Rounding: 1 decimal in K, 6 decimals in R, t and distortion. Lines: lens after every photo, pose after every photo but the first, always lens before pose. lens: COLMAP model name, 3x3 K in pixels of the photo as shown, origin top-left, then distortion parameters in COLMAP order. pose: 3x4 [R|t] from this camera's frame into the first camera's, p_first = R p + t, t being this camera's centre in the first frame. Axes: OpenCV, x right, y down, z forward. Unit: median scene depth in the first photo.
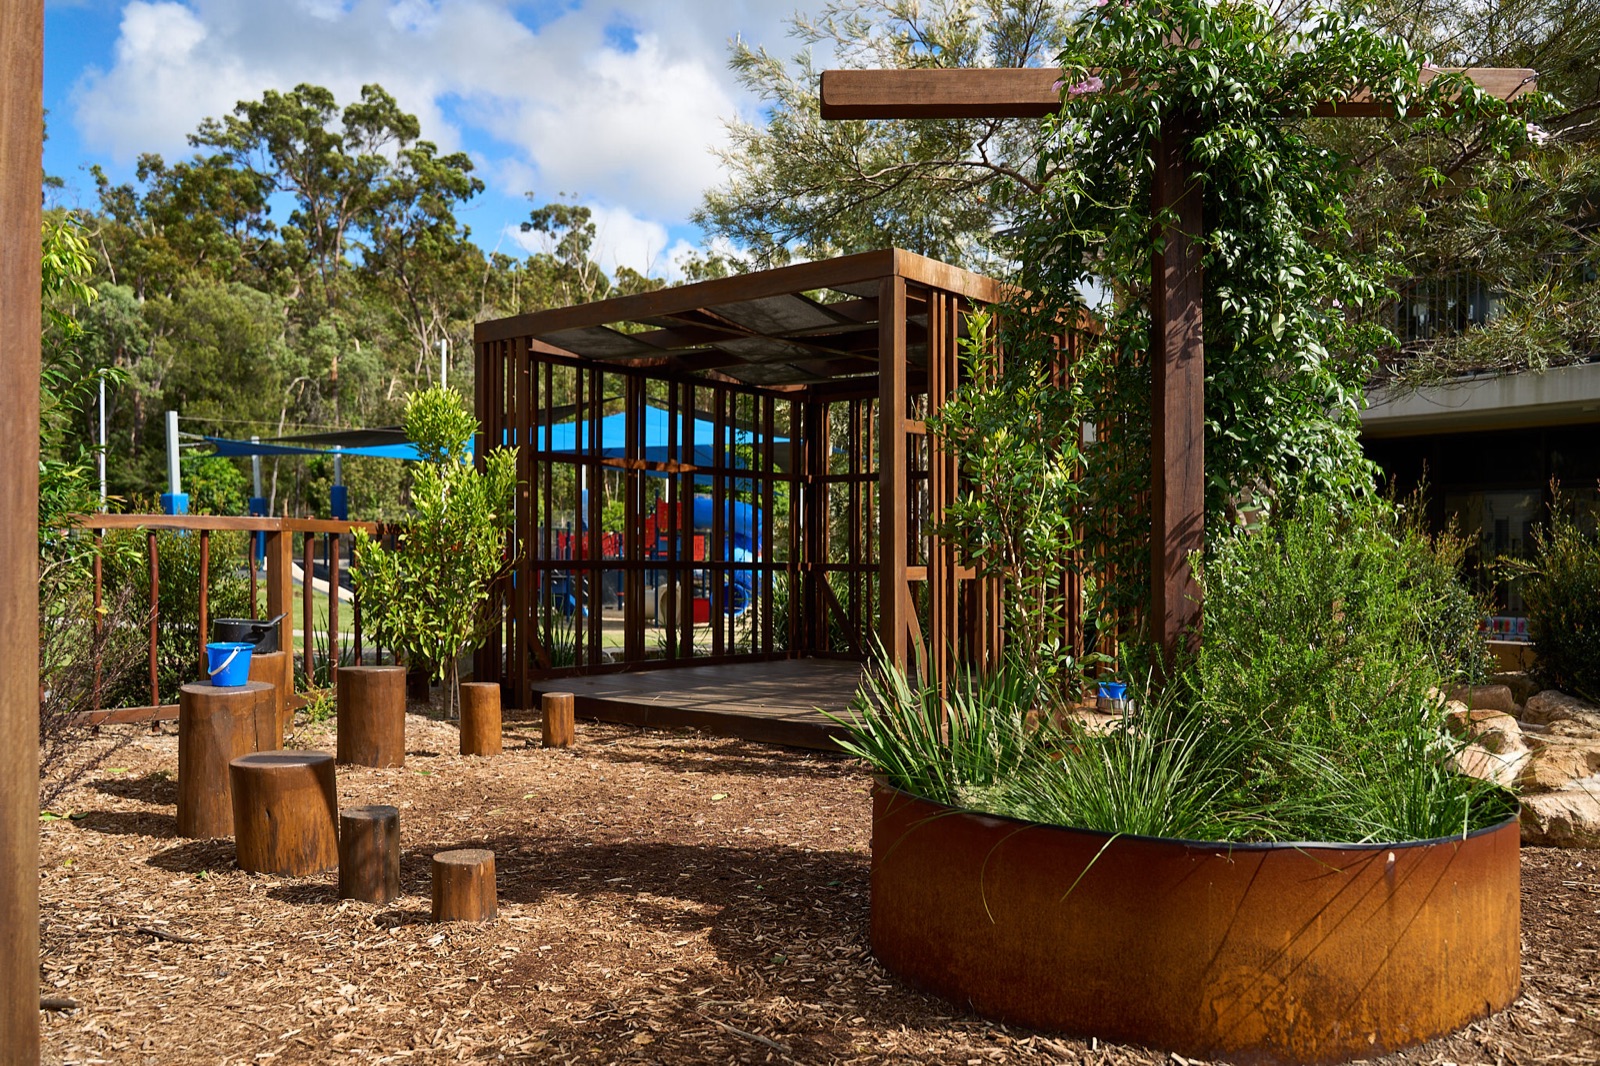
lens RADIAL K [[1375.3, 0, 801.5], [0, 1375.3, 591.3], [0, 0, 1]] dist [-0.021876, 0.004071]
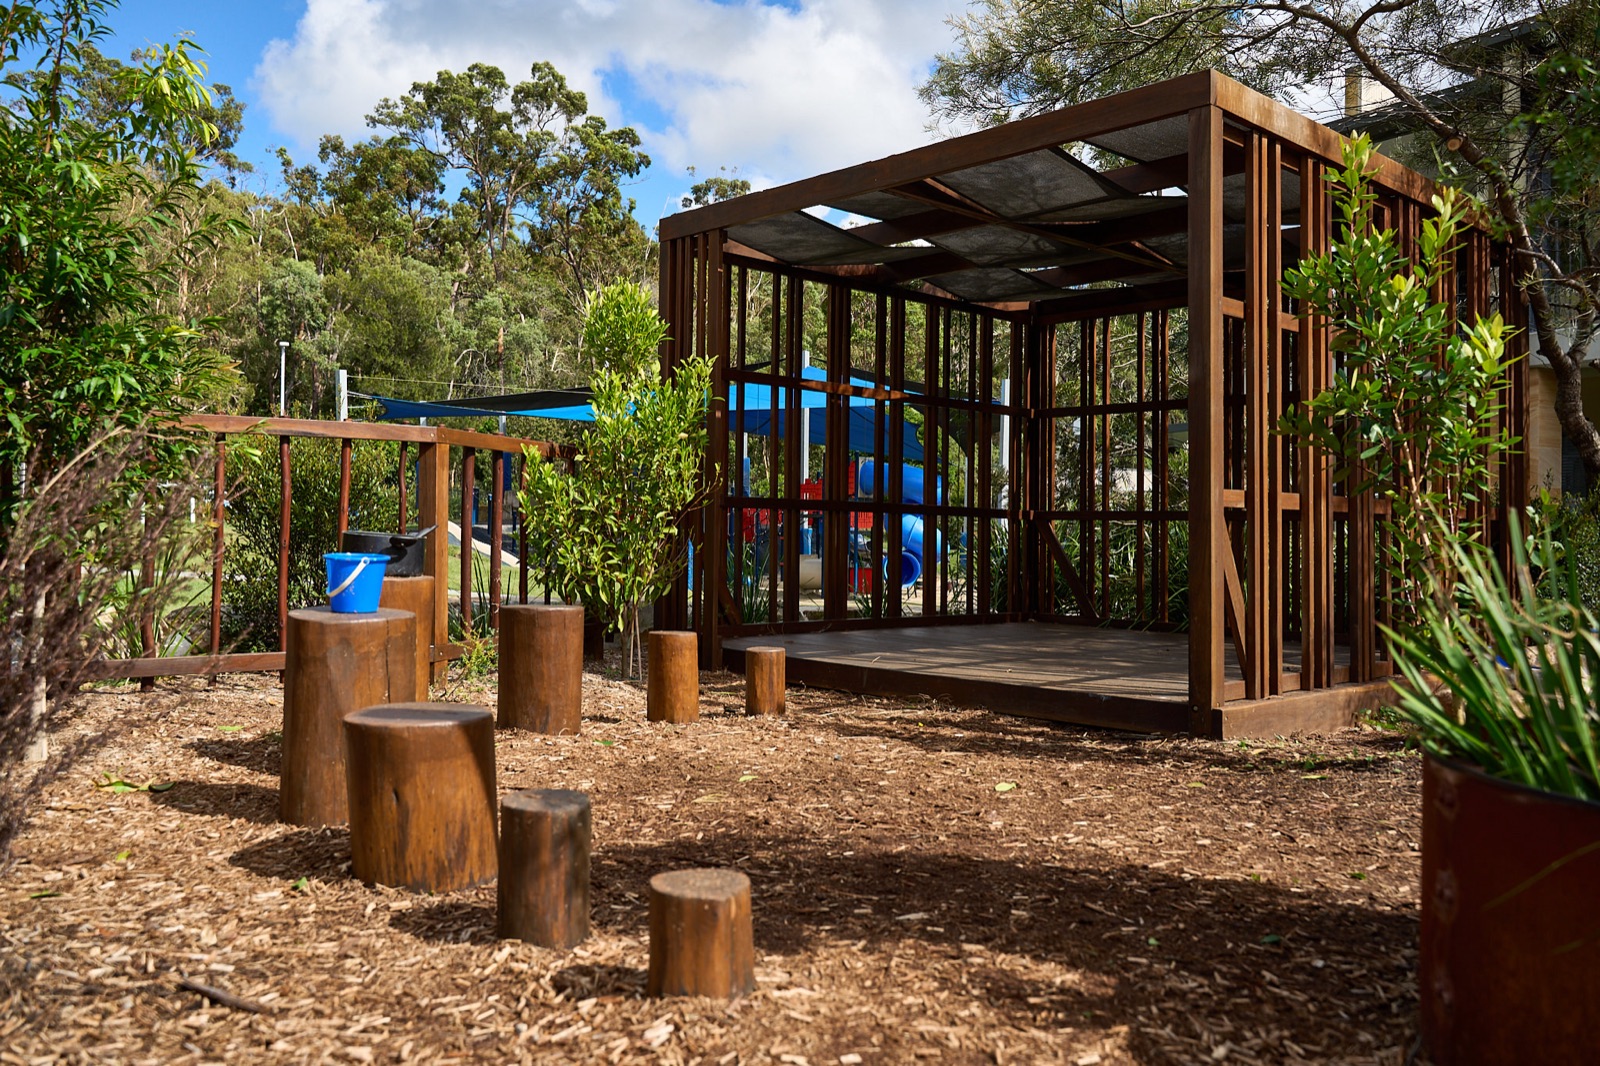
lens RADIAL K [[1349.8, 0, 749.0], [0, 1349.8, 528.2], [0, 0, 1]] dist [-0.013310, -0.003330]
pose [[0.989606, 0.005959, -0.143679, -0.072931], [-0.010753, 0.999410, -0.032610, 0.029802], [0.143400, 0.033816, 0.989087, 0.214992]]
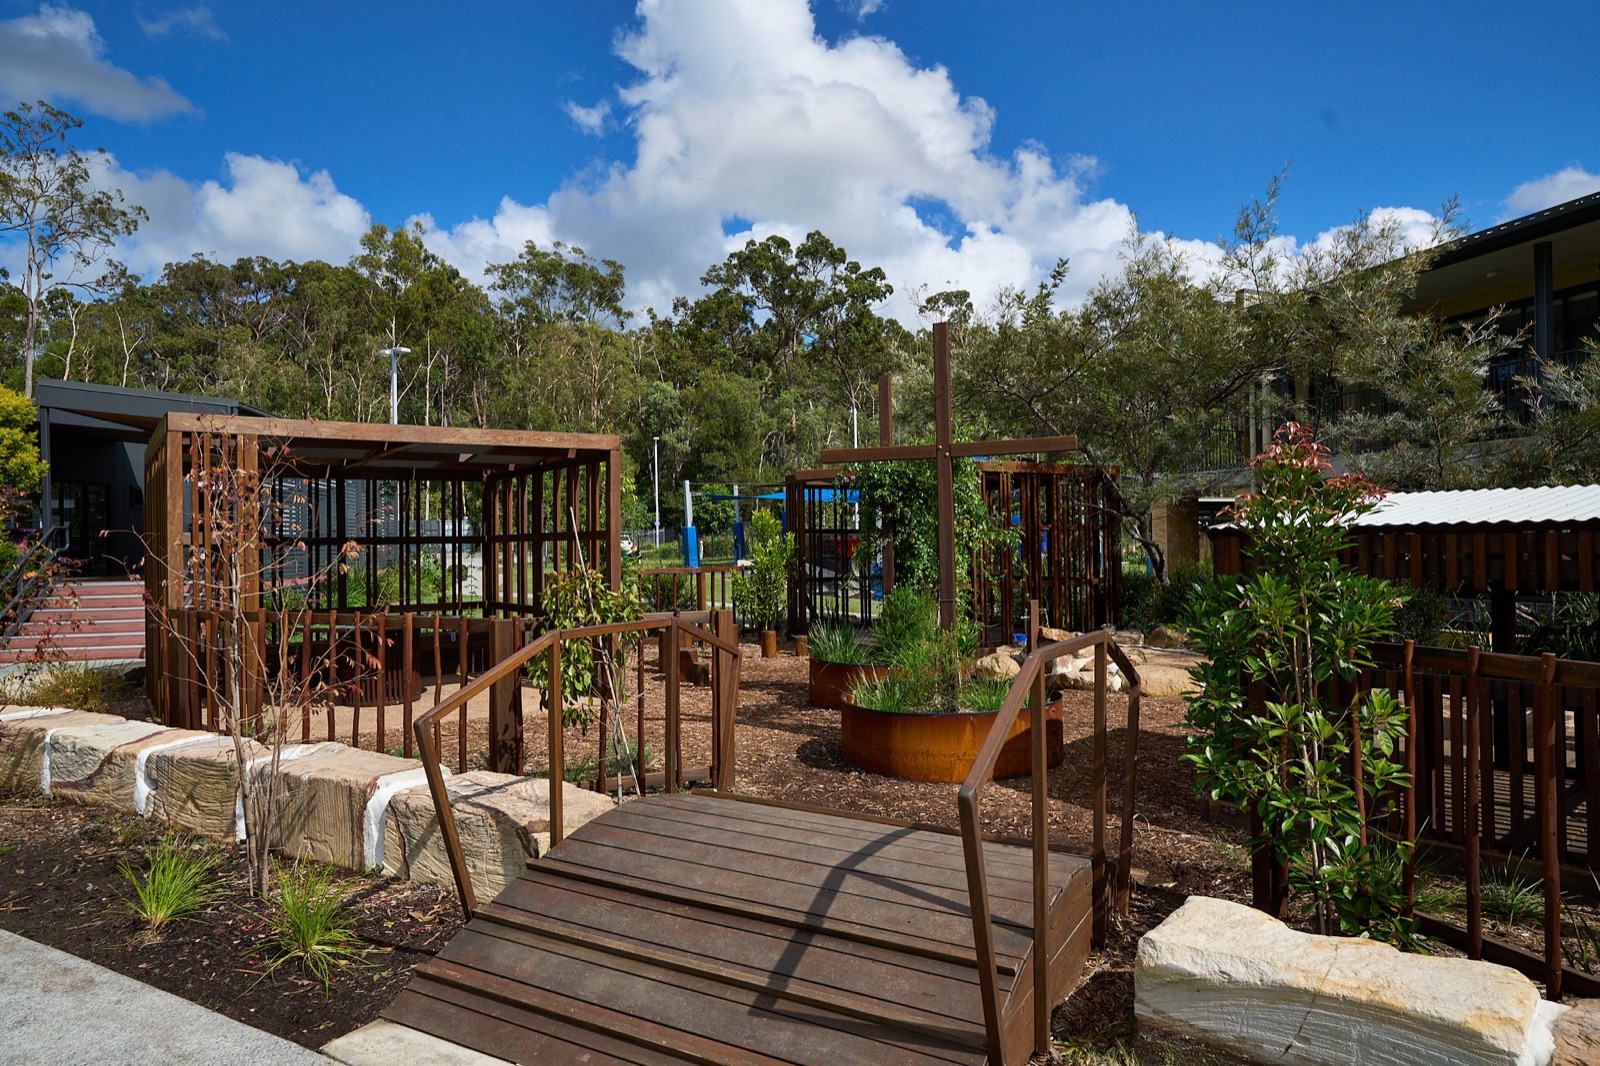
lens RADIAL K [[1366.8, 0, 797.6], [0, 1366.8, 545.9], [0, 0, 1]] dist [0.002231, 0.001135]
pose [[0.926658, -0.018210, -0.375464, 1.083883], [0.019450, 0.999811, -0.000487, -0.126497], [0.375401, -0.006852, 0.926837, -1.902629]]
